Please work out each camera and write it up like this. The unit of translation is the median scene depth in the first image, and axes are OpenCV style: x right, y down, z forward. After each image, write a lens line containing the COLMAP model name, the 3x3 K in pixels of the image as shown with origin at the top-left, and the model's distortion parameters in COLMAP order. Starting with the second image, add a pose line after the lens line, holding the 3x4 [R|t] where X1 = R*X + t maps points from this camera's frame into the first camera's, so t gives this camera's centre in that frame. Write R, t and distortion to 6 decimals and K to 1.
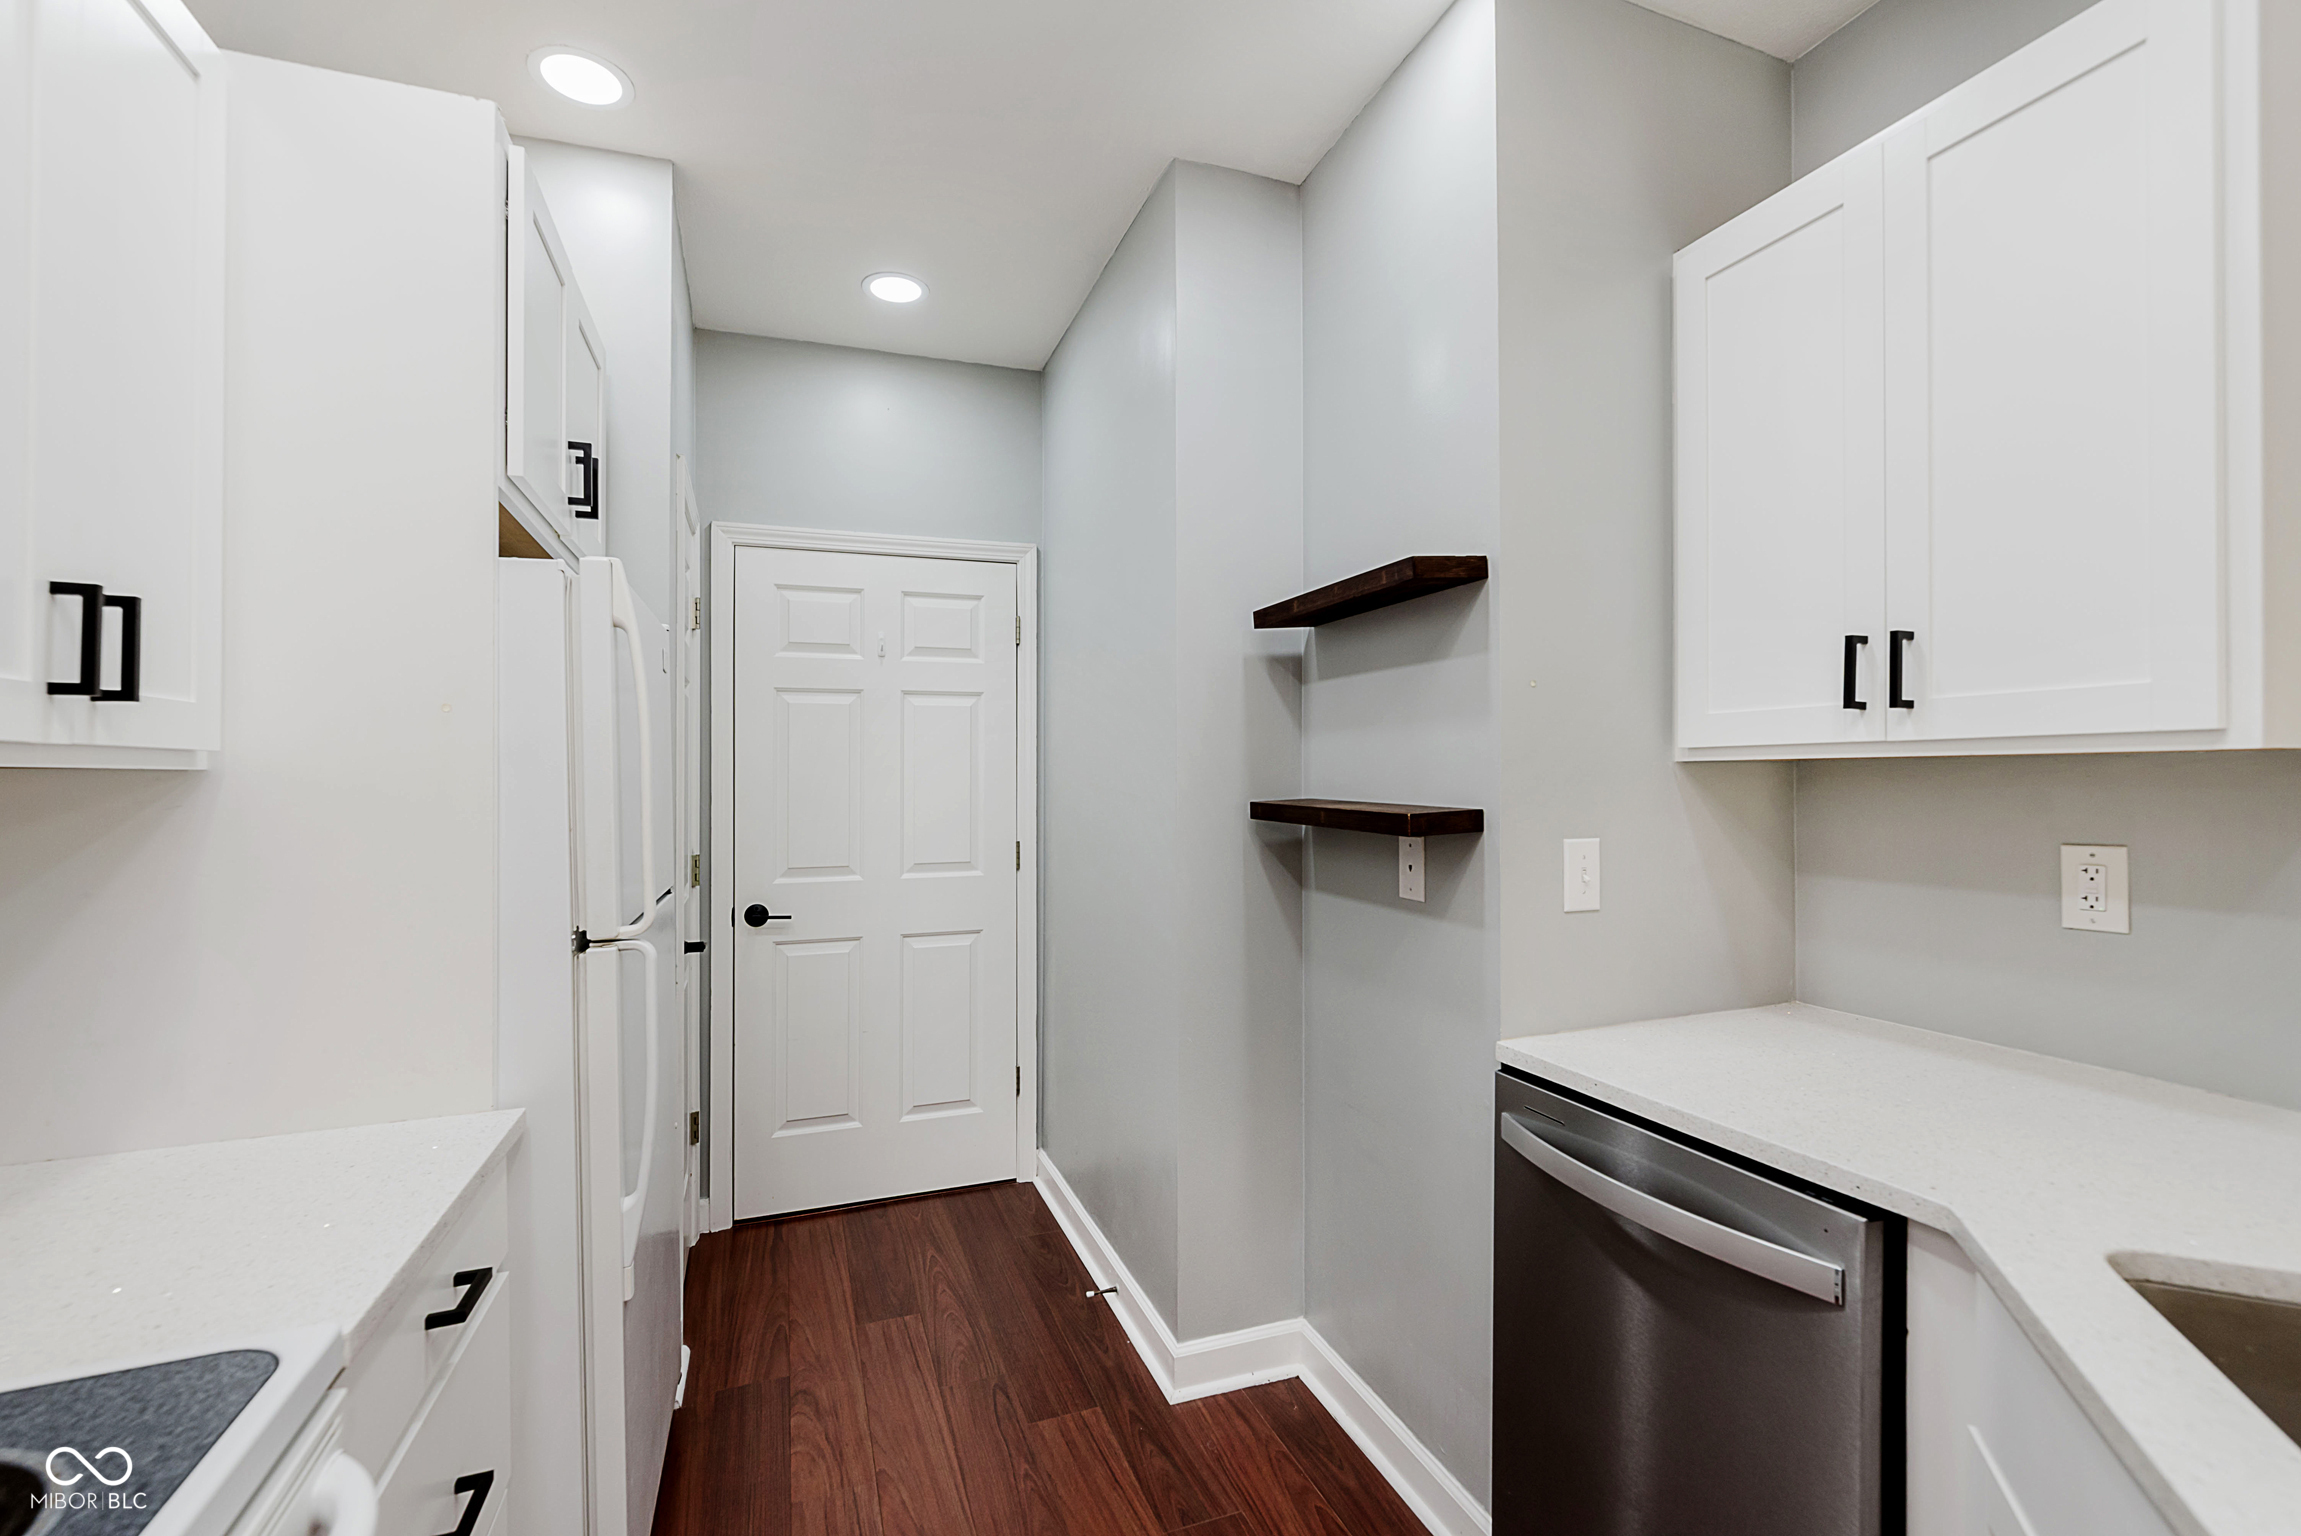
lens RADIAL K [[1002.9, 0, 1158.9], [0, 1002.9, 773.2], [0, 0, 1]] dist [-0.001657, -0.000037]
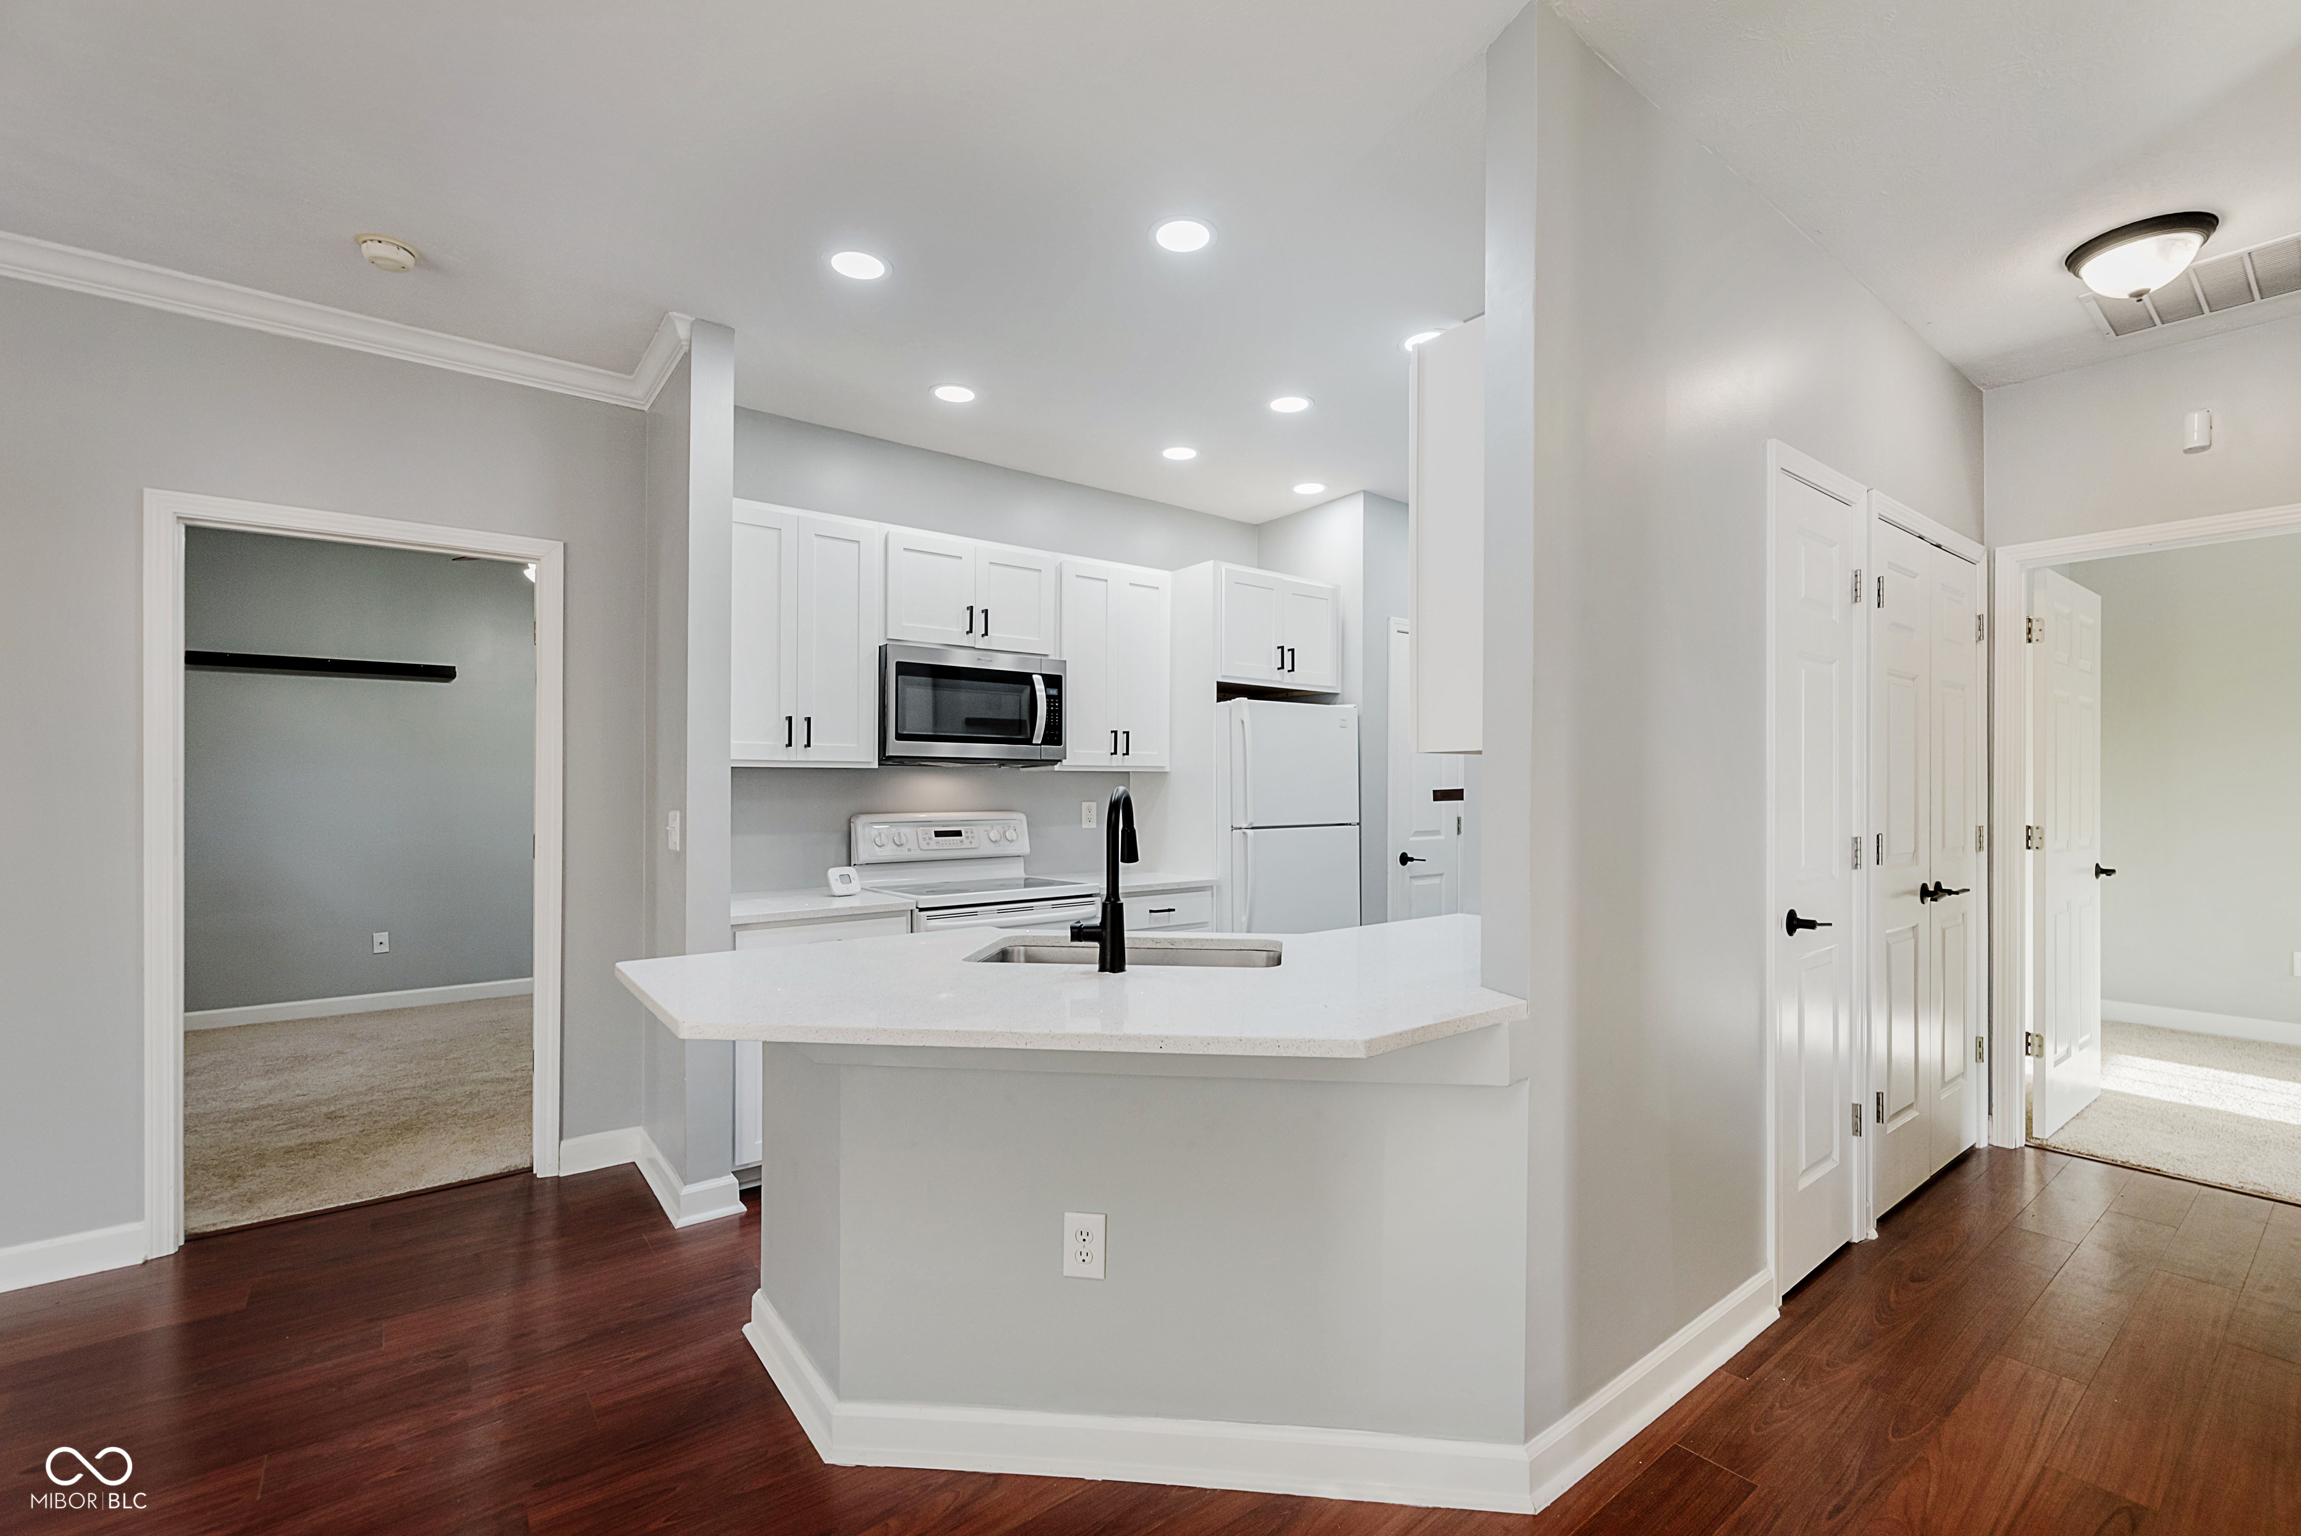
lens RADIAL K [[1002.9, 0, 1168.3], [0, 1002.9, 784.4], [0, 0, 1]] dist [-0.001657, -0.000037]
pose [[0.302944, 0.006148, -0.952989, 1.627307], [0.003883, 0.999963, 0.007686, 0.010643], [0.953000, -0.006029, 0.302909, -0.064949]]
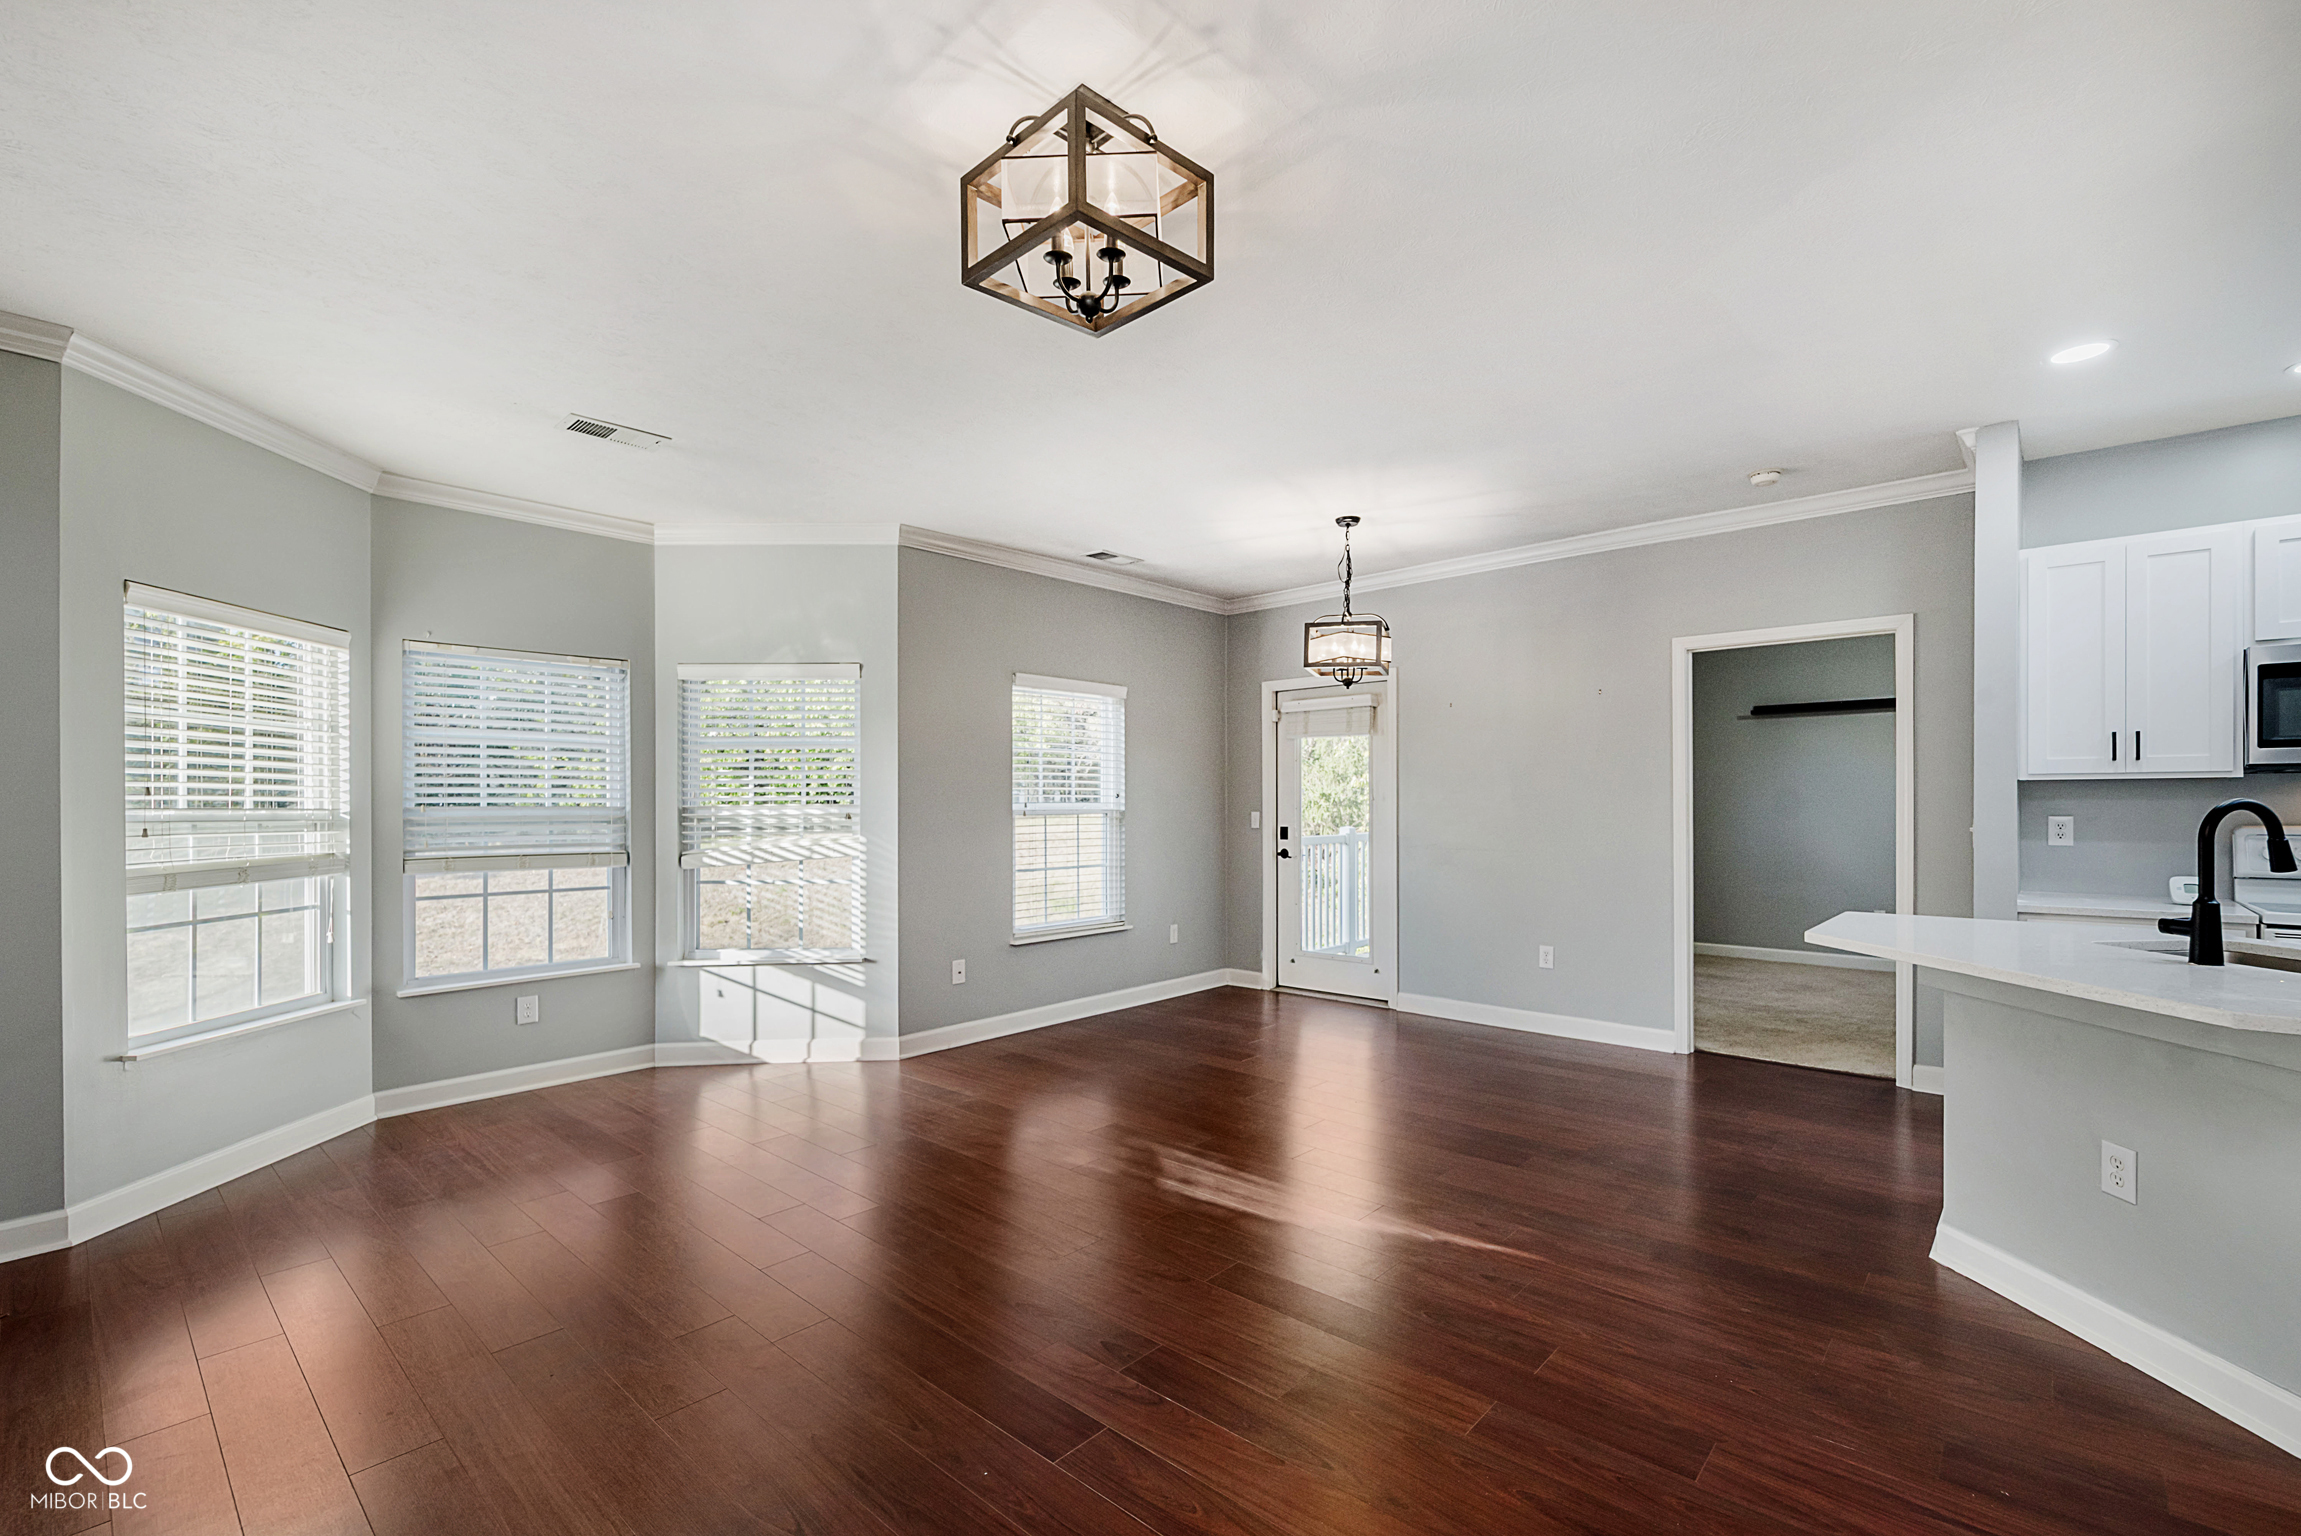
lens RADIAL K [[1002.9, 0, 1170.2], [0, 1002.9, 795.3], [0, 0, 1]] dist [-0.001657, -0.000037]
pose [[-0.883670, 0.011866, -0.467960, 2.224434], [0.017153, 0.999828, -0.007037, 0.004951], [0.467796, -0.014245, -0.883721, 0.671086]]
